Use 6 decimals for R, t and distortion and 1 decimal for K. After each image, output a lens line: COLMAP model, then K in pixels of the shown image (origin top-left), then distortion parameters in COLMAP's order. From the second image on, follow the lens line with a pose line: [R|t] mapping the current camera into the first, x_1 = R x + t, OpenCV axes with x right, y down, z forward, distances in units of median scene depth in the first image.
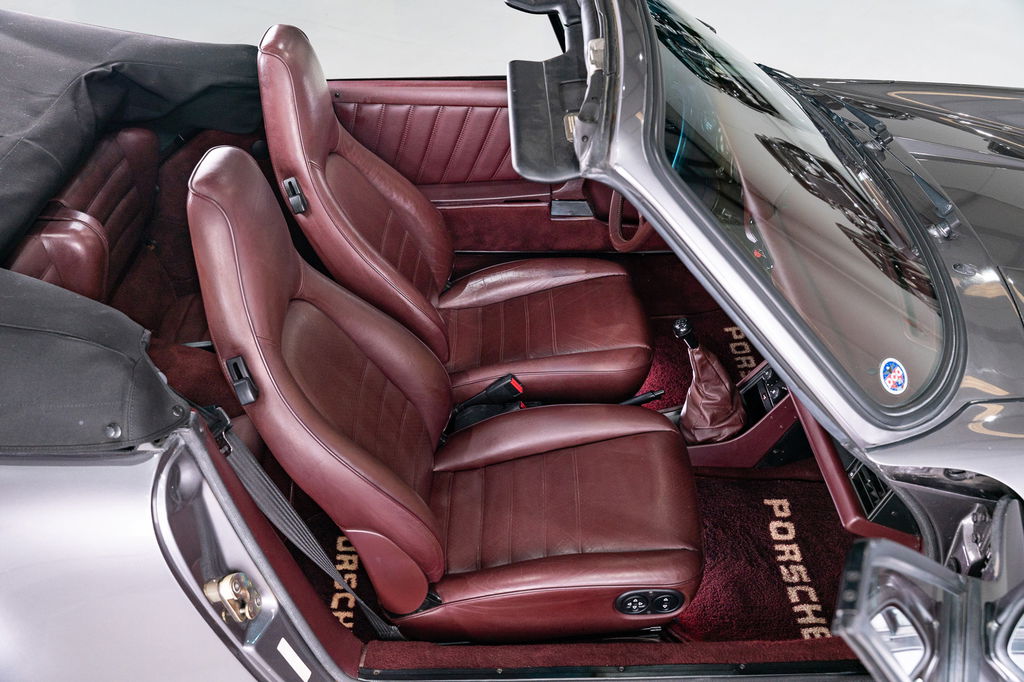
lens RADIAL K [[1000.9, 0, 518.3], [0, 1000.9, 337.1], [0, 0, 1]] dist [-0.005921, 0.000000]
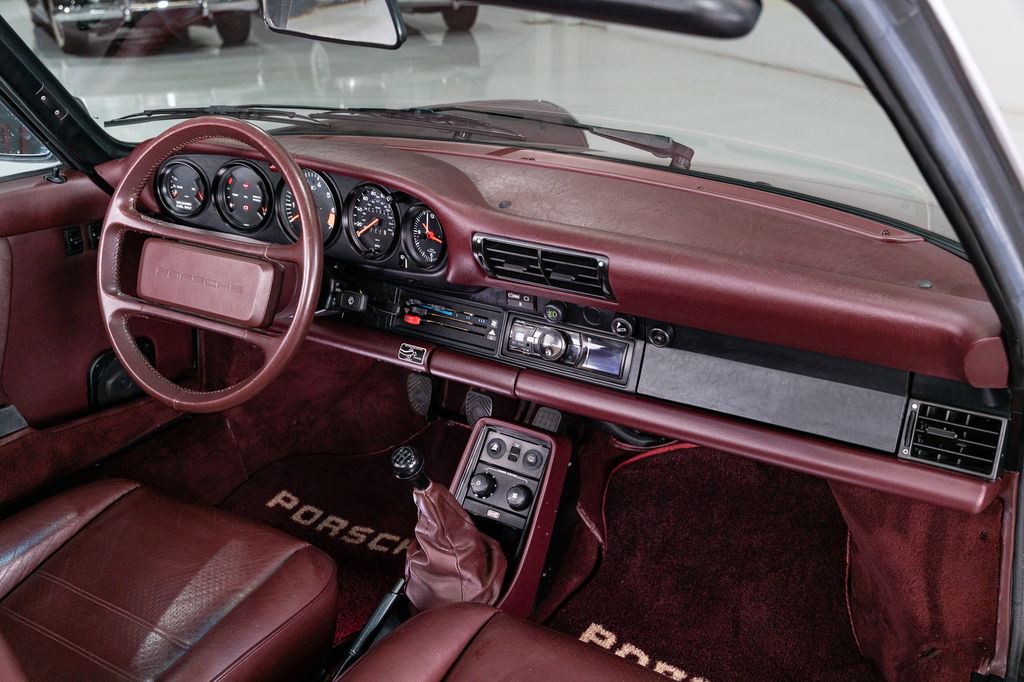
lens RADIAL K [[1000.9, 0, 513.2], [0, 1000.9, 336.9], [0, 0, 1]] dist [-0.005921, 0.000000]
pose [[0.542356, -0.325994, 0.774324, -0.254470], [0.480219, 0.876540, 0.032671, -0.066869], [-0.689377, 0.354126, 0.631945, 0.558615]]
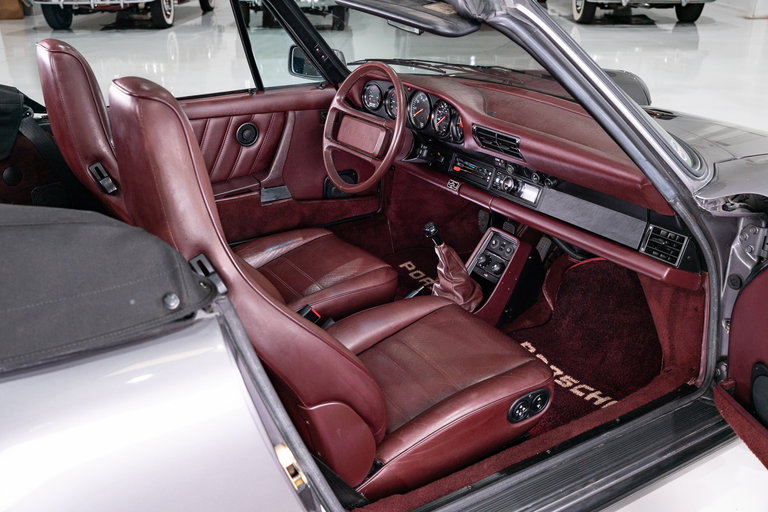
lens RADIAL K [[750.6, 0, 383.2], [0, 750.6, 259.3], [0, 0, 1]] dist [-0.005921, 0.000000]
pose [[0.861059, -0.212825, 0.461826, -0.357194], [0.299739, 0.946076, -0.122870, 0.132184], [-0.410772, 0.244226, 0.878419, 0.183877]]
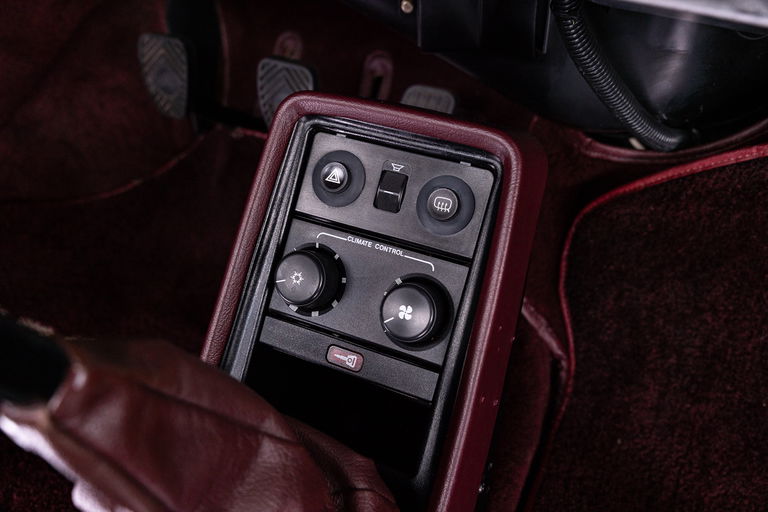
lens RADIAL K [[750.6, 0, 387.0], [0, 750.6, 254.4], [0, 0, 1]] dist [-0.005921, 0.000000]
pose [[0.450476, -0.527577, 0.720232, 0.139847], [0.517197, 0.811779, 0.271151, -0.007063], [-0.727722, 0.250355, 0.638548, 0.935906]]
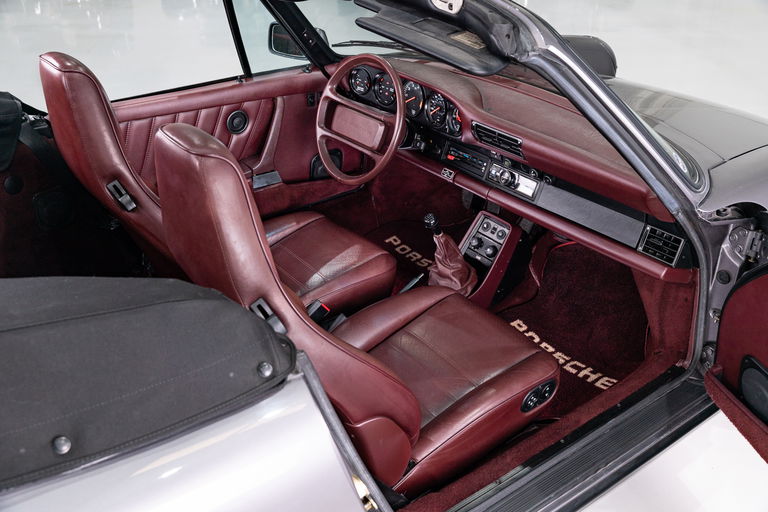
lens RADIAL K [[750.6, 0, 385.9], [0, 750.6, 259.6], [0, 0, 1]] dist [-0.005921, 0.000000]
pose [[0.808840, -0.289449, 0.511857, -0.429982], [0.335470, 0.942047, 0.002604, 0.017790], [-0.482947, 0.169607, 0.859067, 0.172712]]
